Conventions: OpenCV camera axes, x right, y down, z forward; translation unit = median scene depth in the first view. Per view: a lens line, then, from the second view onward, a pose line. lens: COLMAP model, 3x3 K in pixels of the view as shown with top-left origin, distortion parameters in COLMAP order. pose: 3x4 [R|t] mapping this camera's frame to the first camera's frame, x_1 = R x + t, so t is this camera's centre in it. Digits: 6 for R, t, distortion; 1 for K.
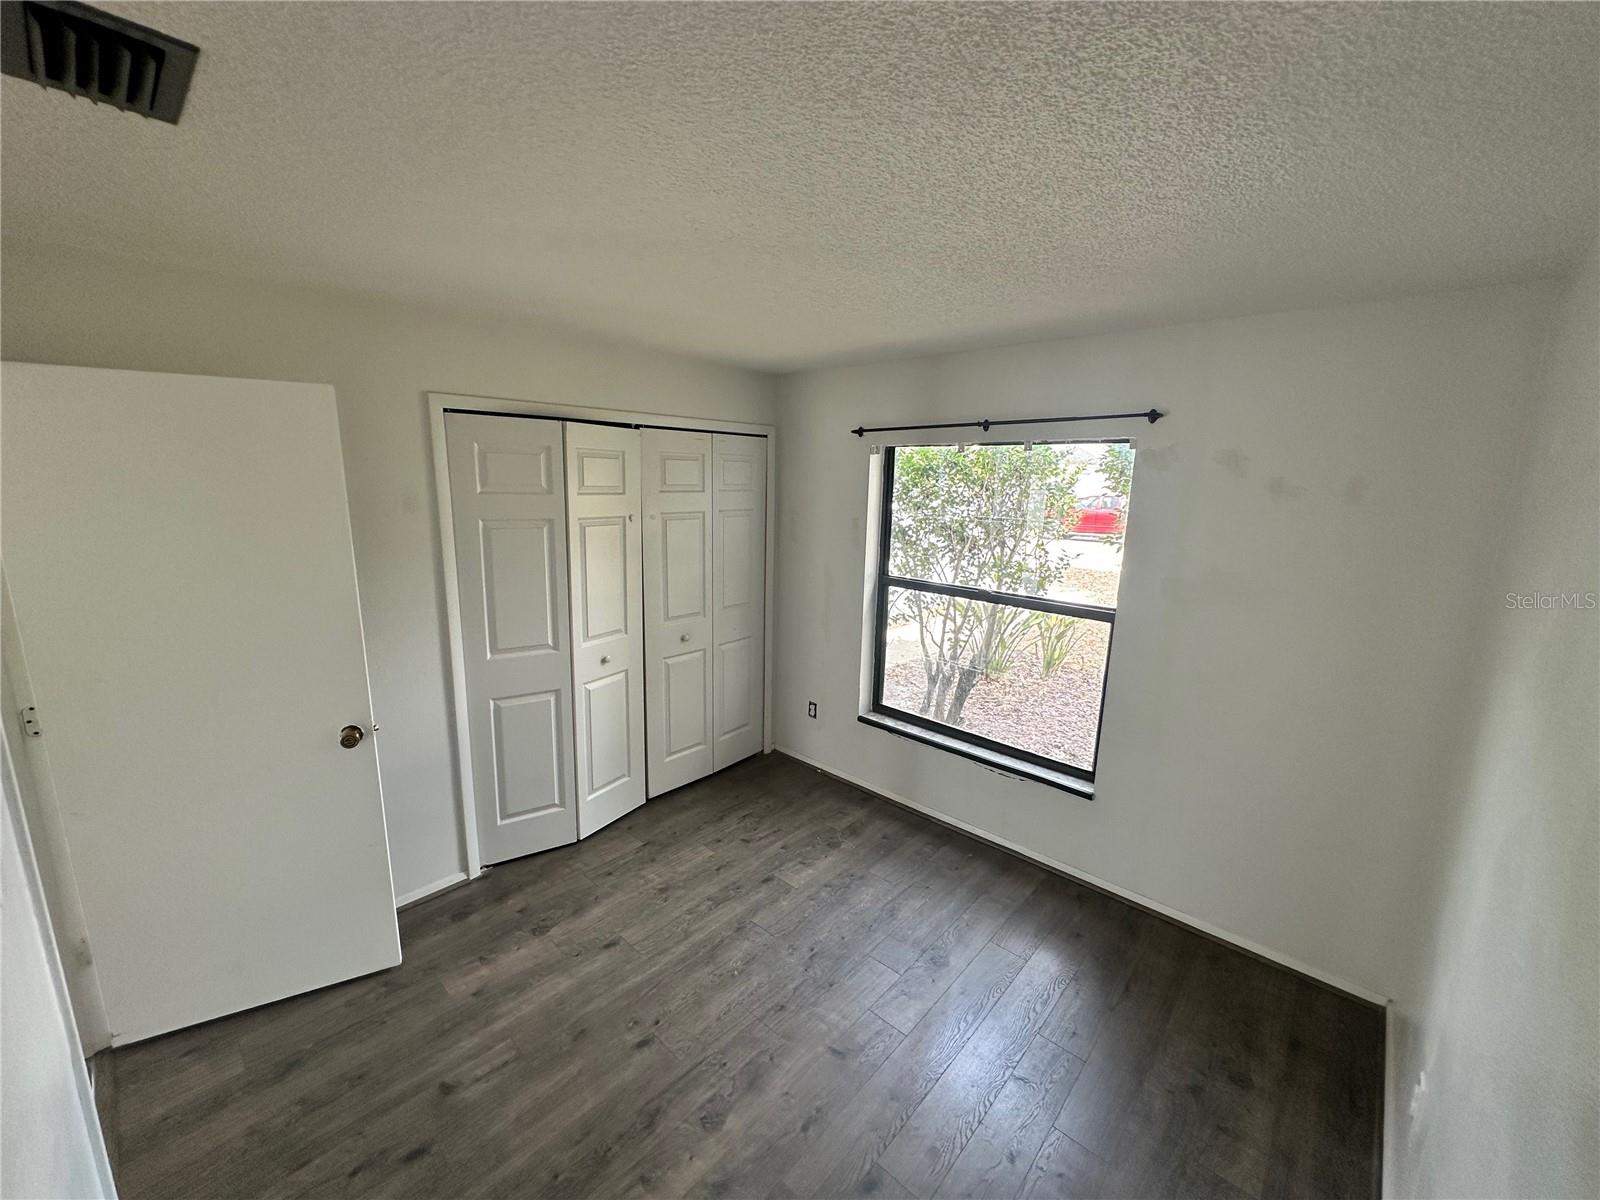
lens RADIAL K [[635.9, 0, 798.2], [0, 635.9, 598.3], [0, 0, 1]] dist [-0.002000, 0.000017]
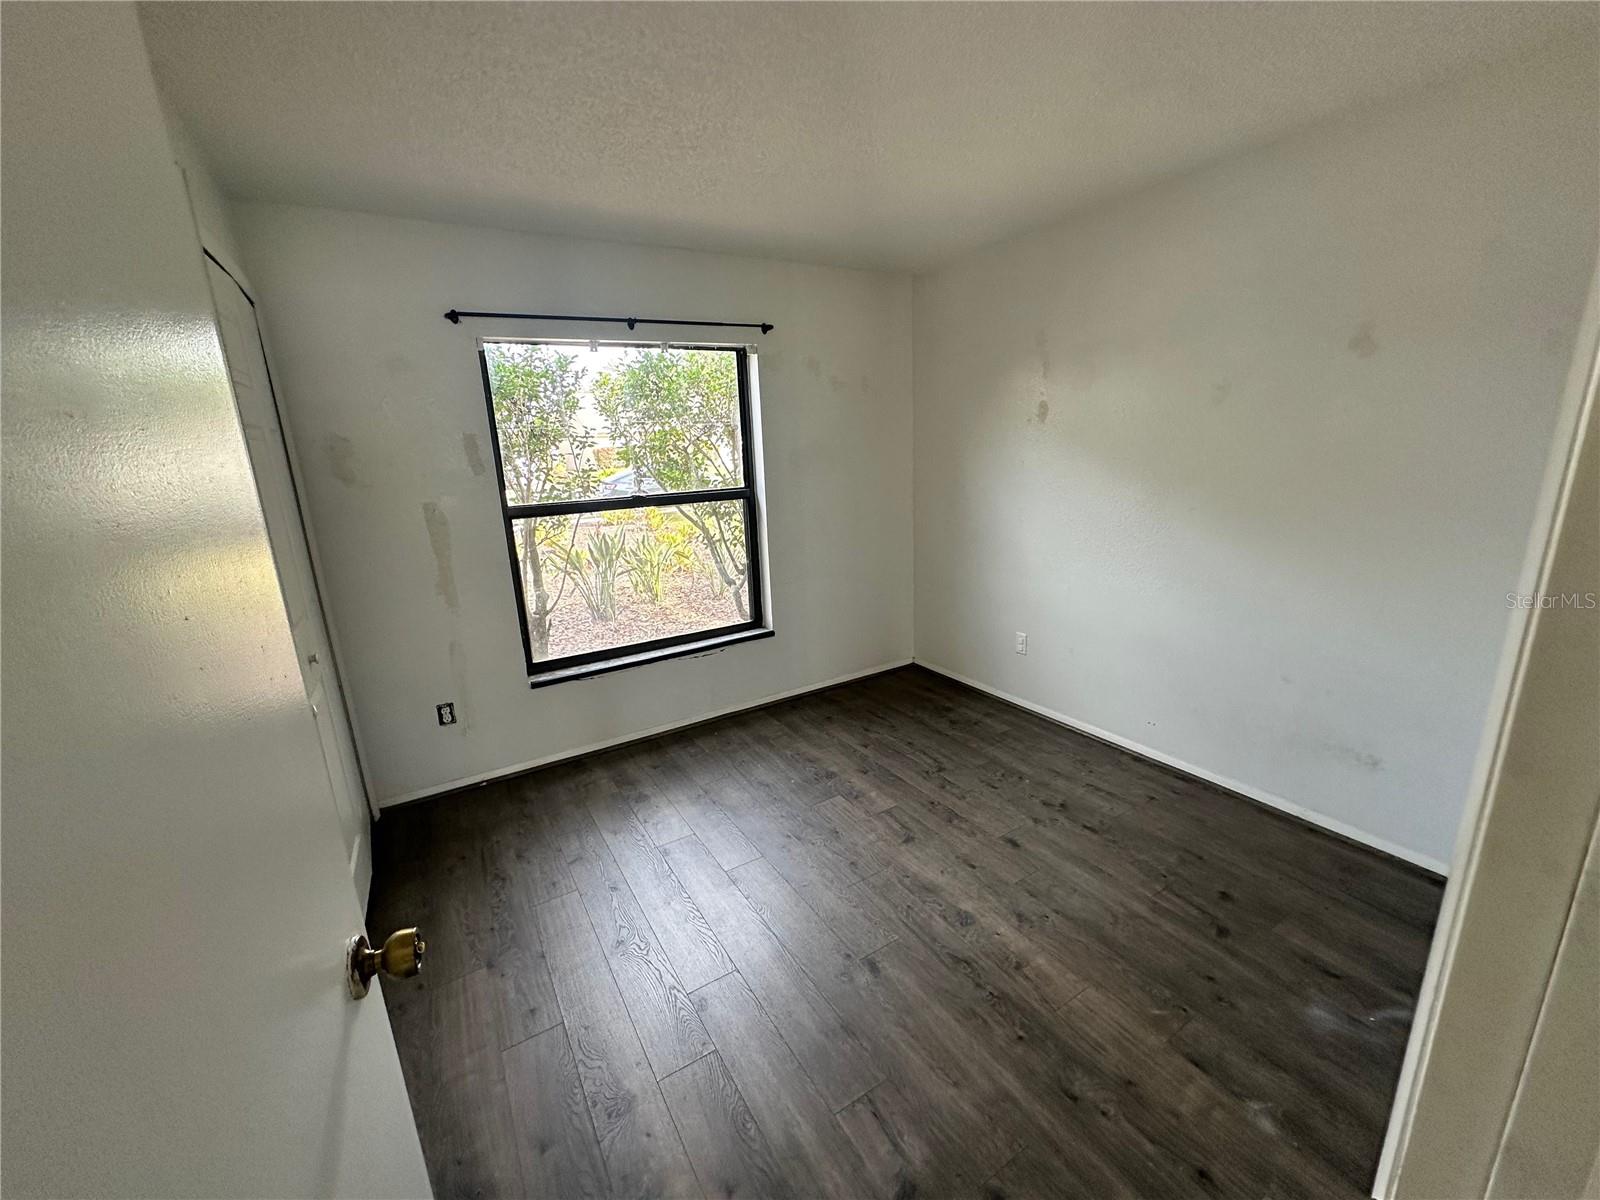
lens RADIAL K [[635.9, 0, 802.6], [0, 635.9, 601.0], [0, 0, 1]] dist [-0.002000, 0.000017]
pose [[0.275778, -0.265145, 0.923929, -0.728372], [0.232255, 0.951103, 0.203619, 0.001350], [-0.932740, 0.158434, 0.323875, 0.543549]]
